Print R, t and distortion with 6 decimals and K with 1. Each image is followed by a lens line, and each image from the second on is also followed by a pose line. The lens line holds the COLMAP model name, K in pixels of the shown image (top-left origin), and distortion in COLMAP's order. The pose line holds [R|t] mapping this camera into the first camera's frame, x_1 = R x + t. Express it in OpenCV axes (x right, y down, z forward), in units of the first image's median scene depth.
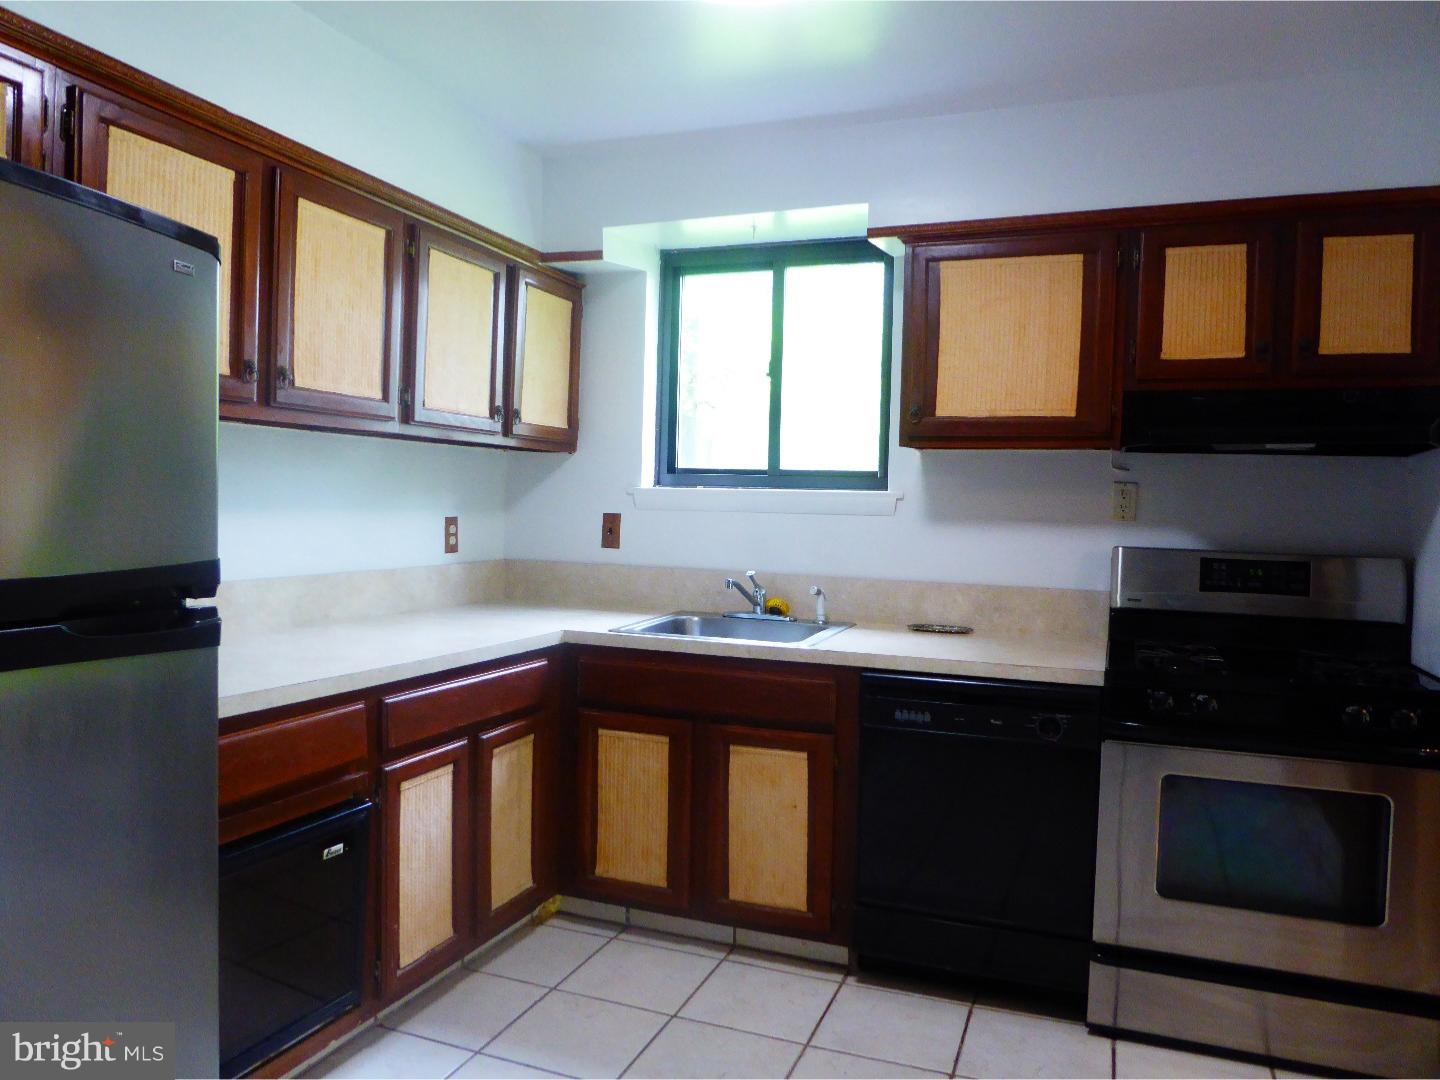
lens RADIAL K [[1025.5, 0, 727.5], [0, 1025.5, 545.6], [0, 0, 1]] dist [-0.033098, 0.005451]
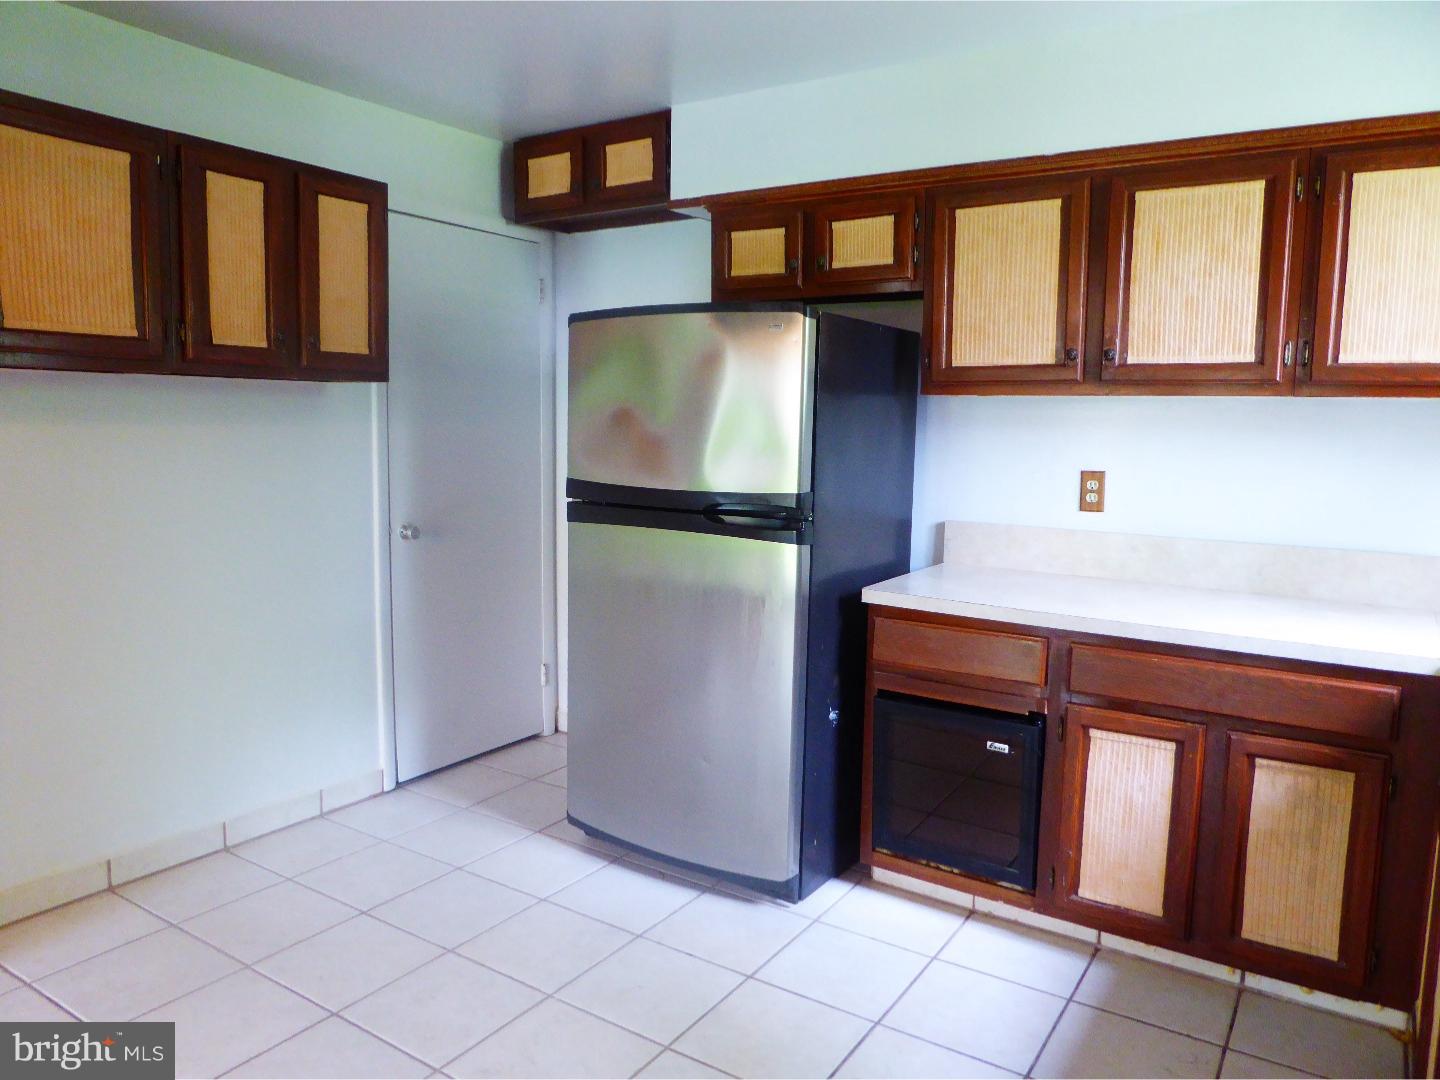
lens RADIAL K [[1025.5, 0, 719.9], [0, 1025.5, 538.1], [0, 0, 1]] dist [-0.033098, 0.005451]
pose [[-0.218678, 0.083902, -0.972183, 0.671615], [-0.060365, 0.993225, 0.099296, -0.042787], [0.973928, 0.080399, -0.212132, 0.700990]]
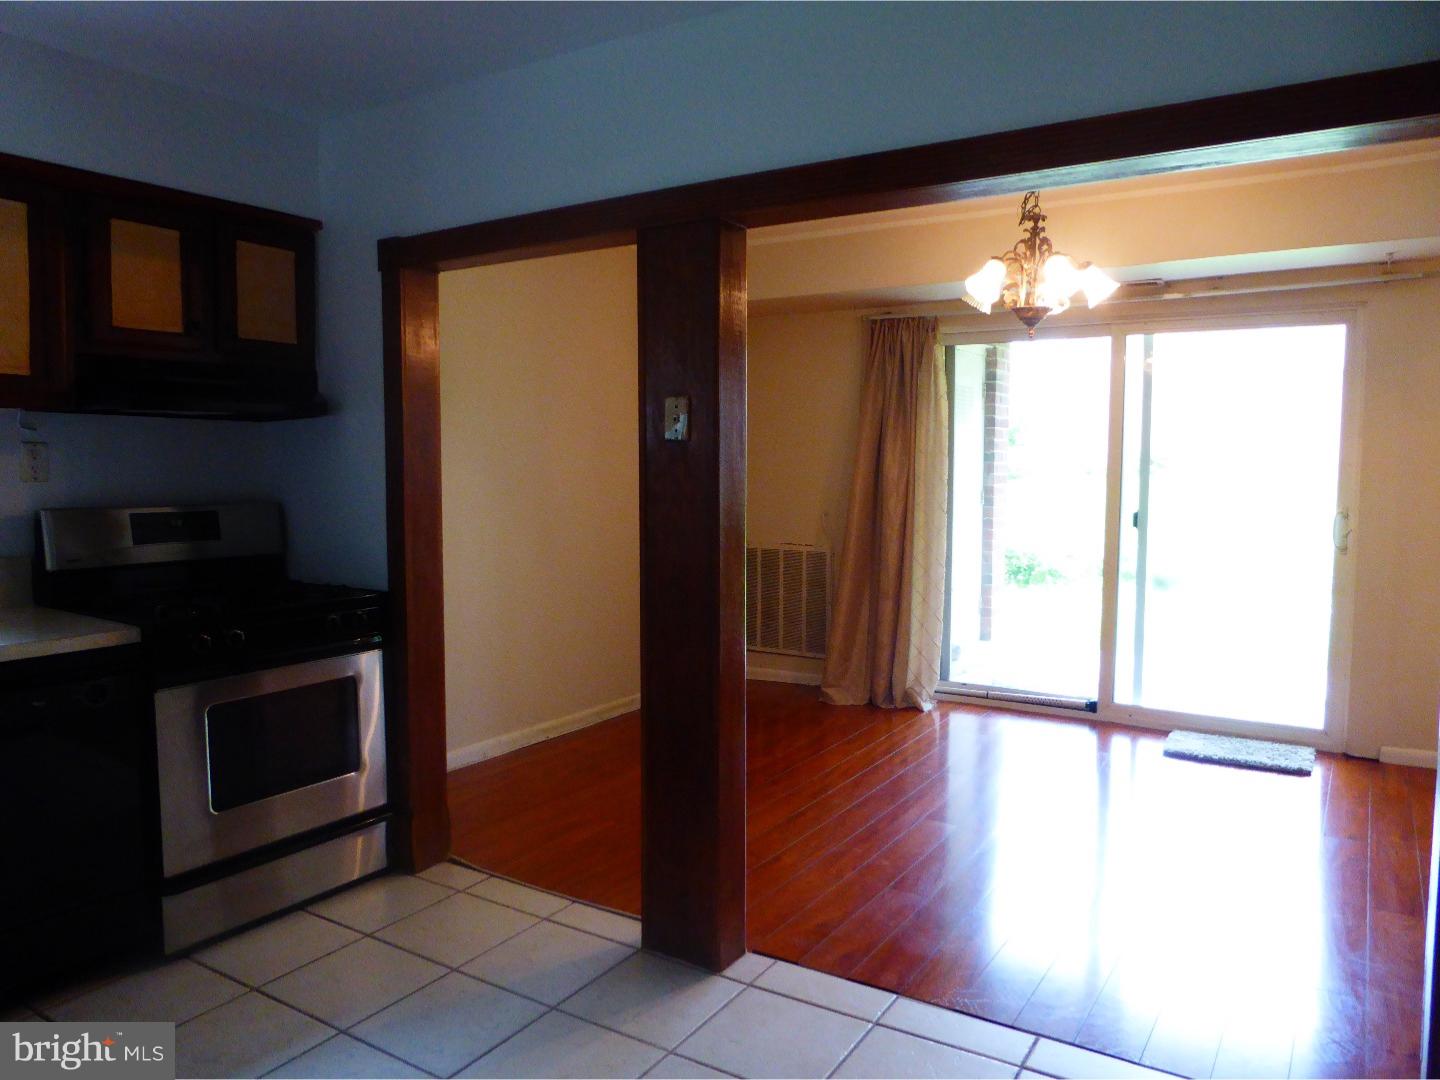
lens RADIAL K [[1025.5, 0, 724.9], [0, 1025.5, 539.8], [0, 0, 1]] dist [-0.033098, 0.005451]
pose [[0.197414, -0.099423, 0.975265, -0.461047], [0.047433, 0.994647, 0.091798, -0.029189], [-0.979172, 0.028138, 0.201074, 0.178126]]
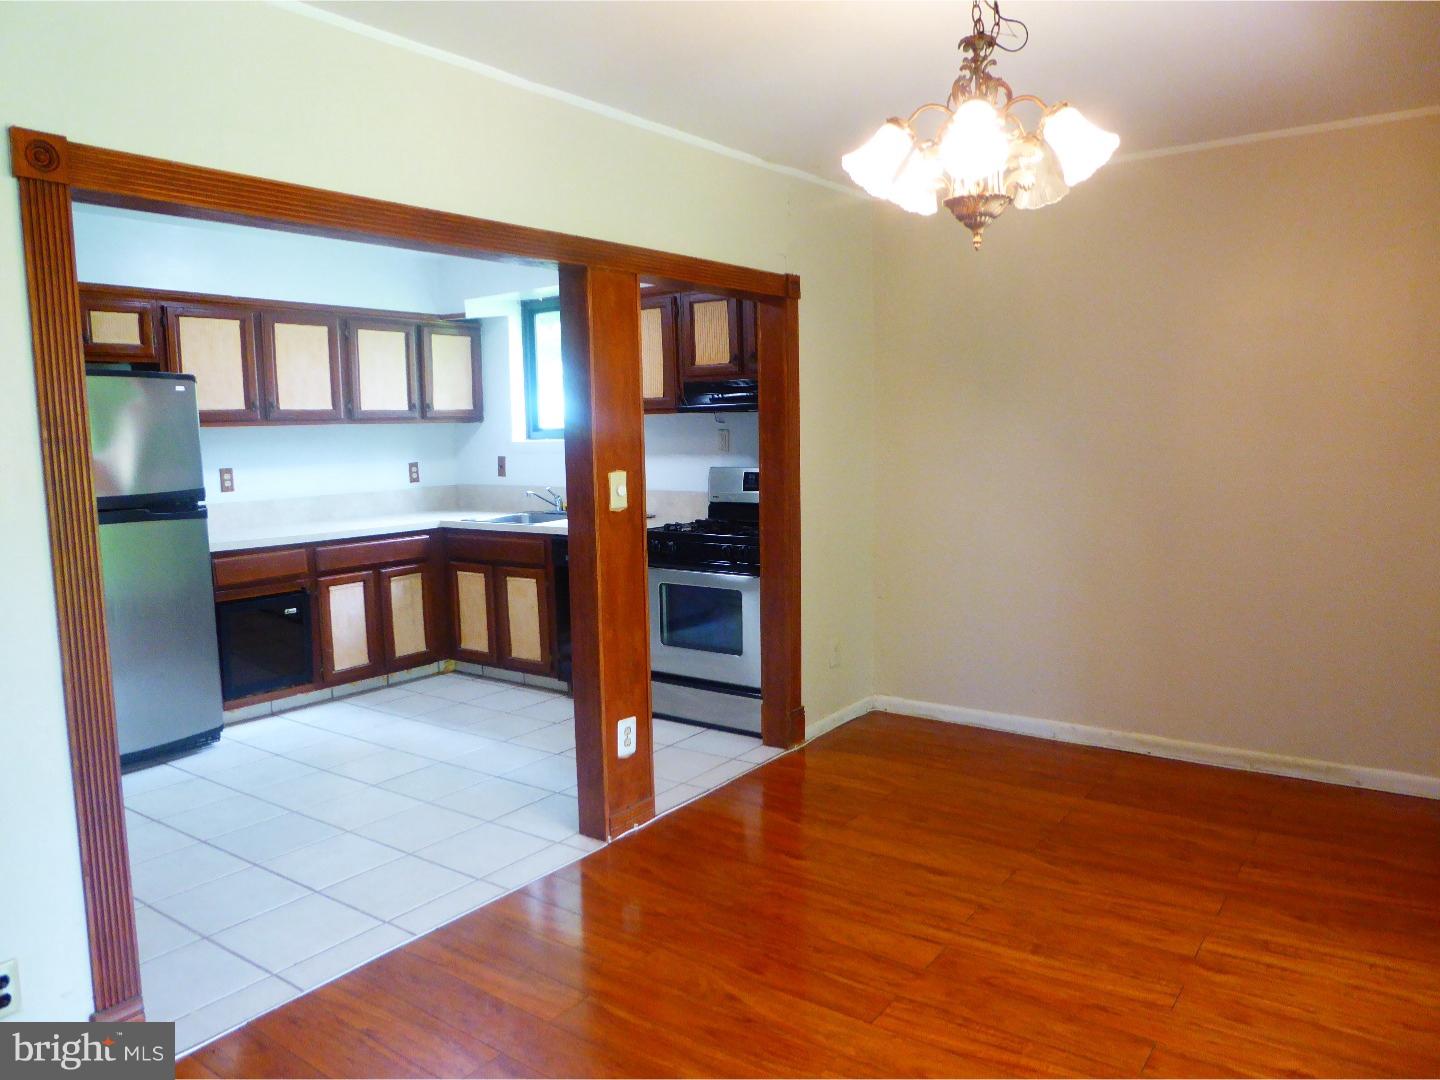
lens RADIAL K [[1025.5, 0, 723.9], [0, 1025.5, 545.2], [0, 0, 1]] dist [-0.033098, 0.005451]
pose [[0.963778, -0.015802, -0.266236, 0.929200], [0.035134, 0.997066, 0.068010, 0.017392], [0.264380, -0.074900, 0.961506, -0.762014]]
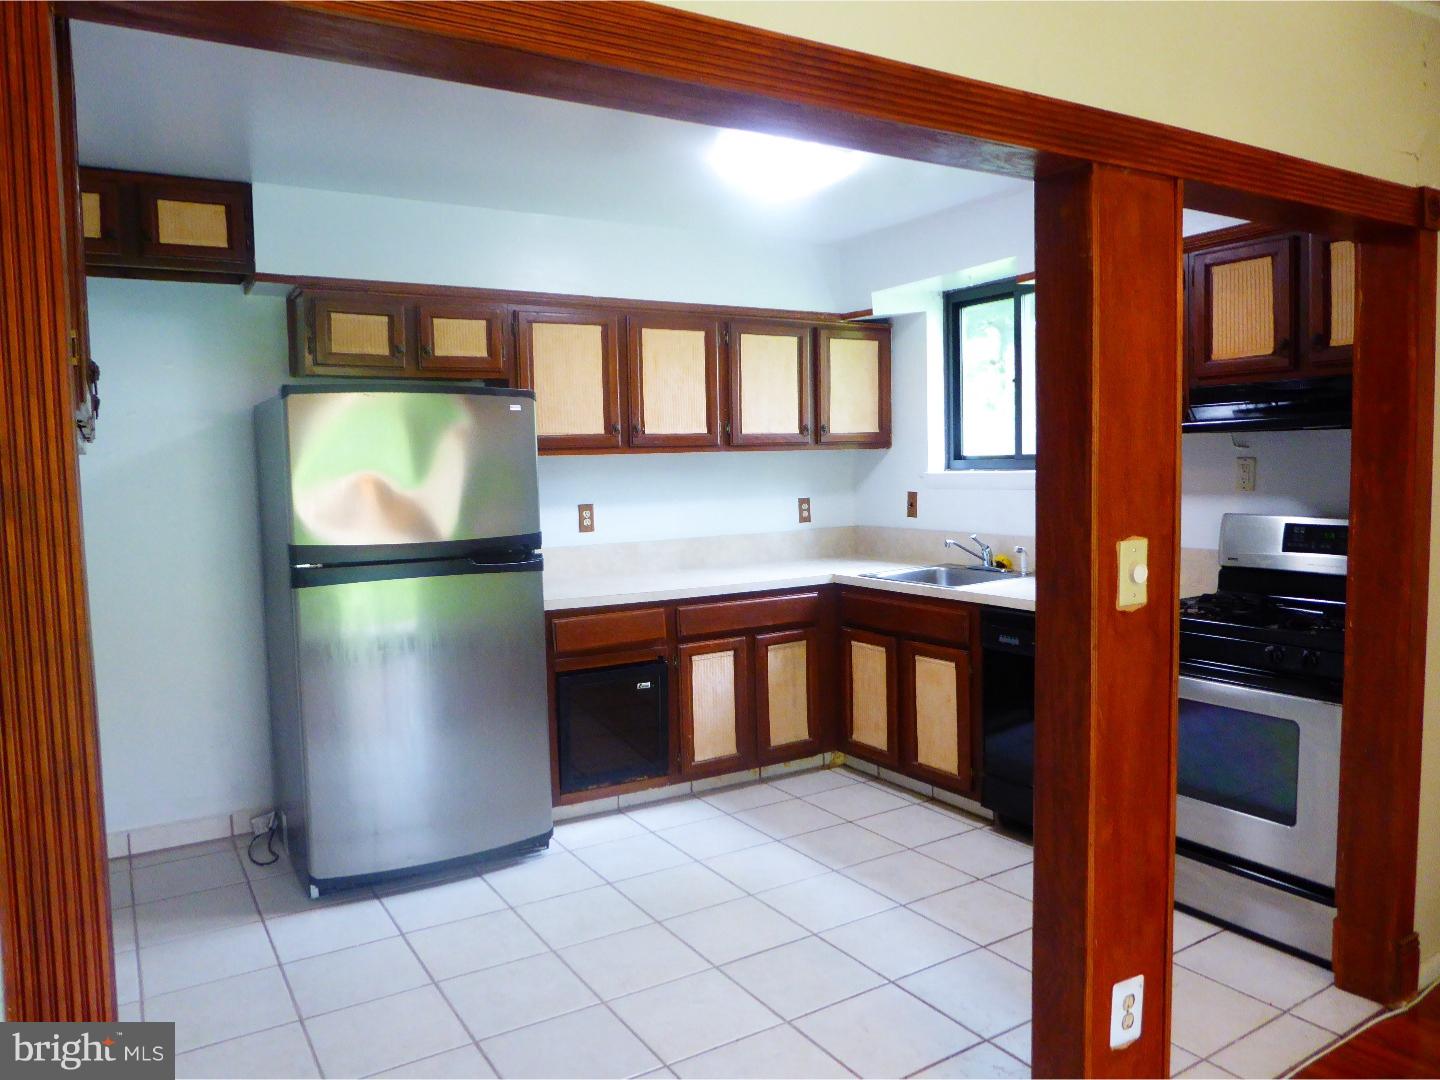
lens RADIAL K [[1025.5, 0, 724.5], [0, 1025.5, 540.9], [0, 0, 1]] dist [-0.033098, 0.005451]
pose [[0.792409, 0.001204, -0.609989, 0.679836], [0.020480, 0.999382, 0.028578, -0.013526], [0.609647, -0.035138, 0.791894, -0.306675]]
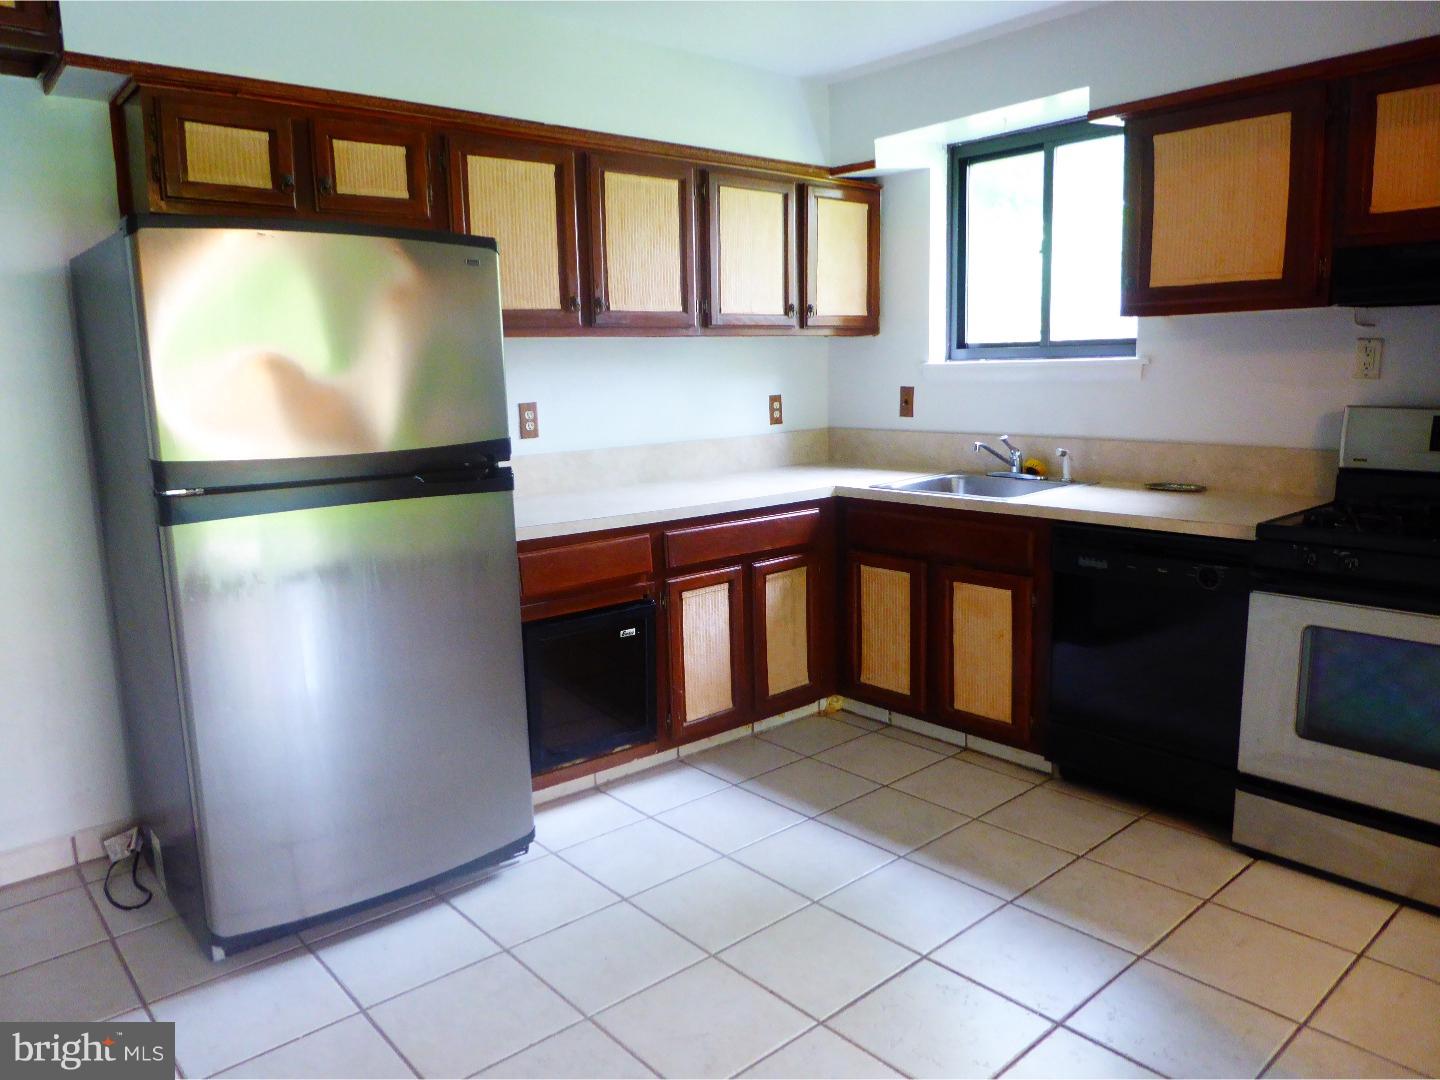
lens RADIAL K [[1025.5, 0, 725.6], [0, 1025.5, 540.4], [0, 0, 1]] dist [-0.033098, 0.005451]
pose [[0.882217, 0.030832, -0.469832, 0.332664], [0.029735, 0.992214, 0.120946, -0.006693], [0.469902, -0.120671, 0.874431, -0.168229]]
